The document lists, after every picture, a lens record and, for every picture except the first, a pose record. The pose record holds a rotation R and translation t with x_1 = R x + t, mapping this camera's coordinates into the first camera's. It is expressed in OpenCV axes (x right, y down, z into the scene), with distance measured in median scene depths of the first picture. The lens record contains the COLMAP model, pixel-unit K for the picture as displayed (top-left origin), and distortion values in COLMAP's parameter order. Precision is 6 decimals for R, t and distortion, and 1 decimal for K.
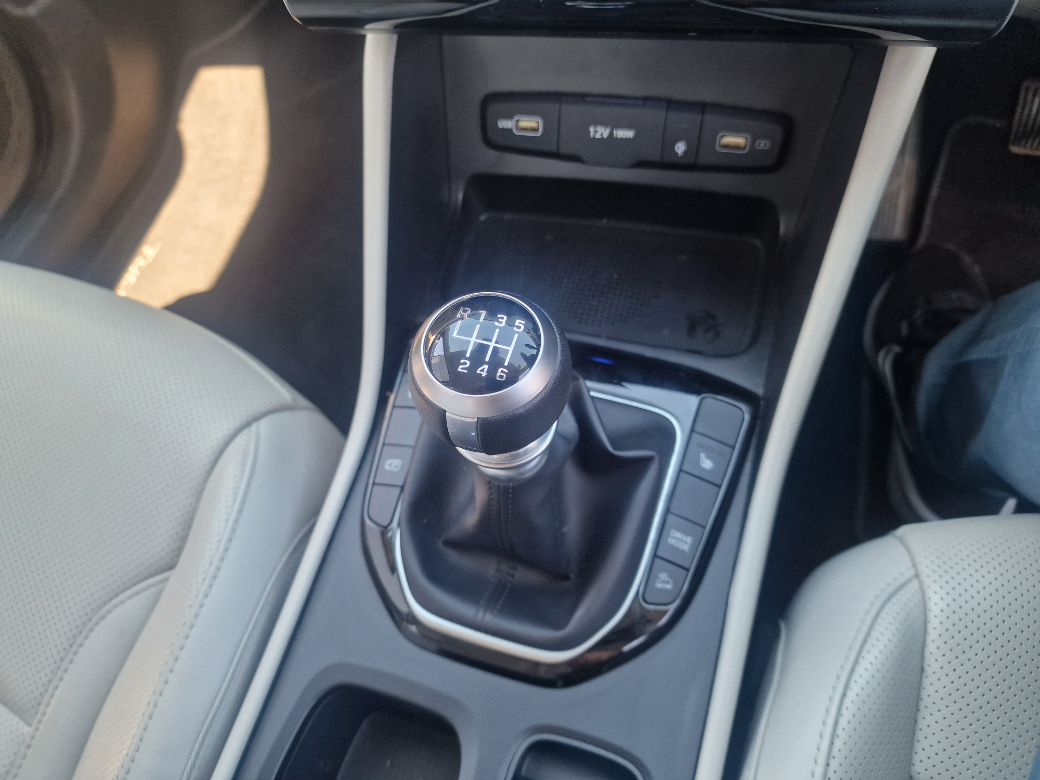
lens RADIAL K [[759.9, 0, 520.0], [0, 759.9, 390.0], [0, 0, 1]] dist [-0.035528, 0.001093]
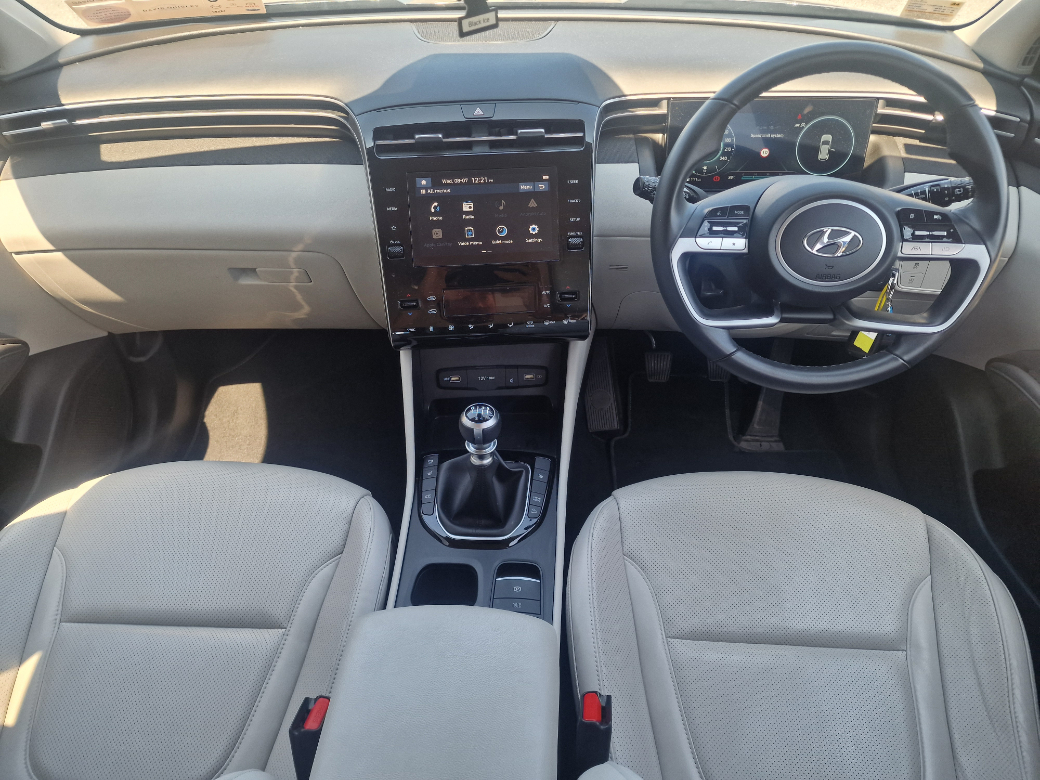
lens RADIAL K [[759.9, 0, 520.0], [0, 759.9, 390.0], [0, 0, 1]] dist [-0.035528, 0.001093]
pose [[0.960604, -0.079335, 0.266355, -0.519501], [0.178468, 0.910766, -0.372364, 0.778518], [-0.213046, 0.405230, 0.889044, -1.524177]]
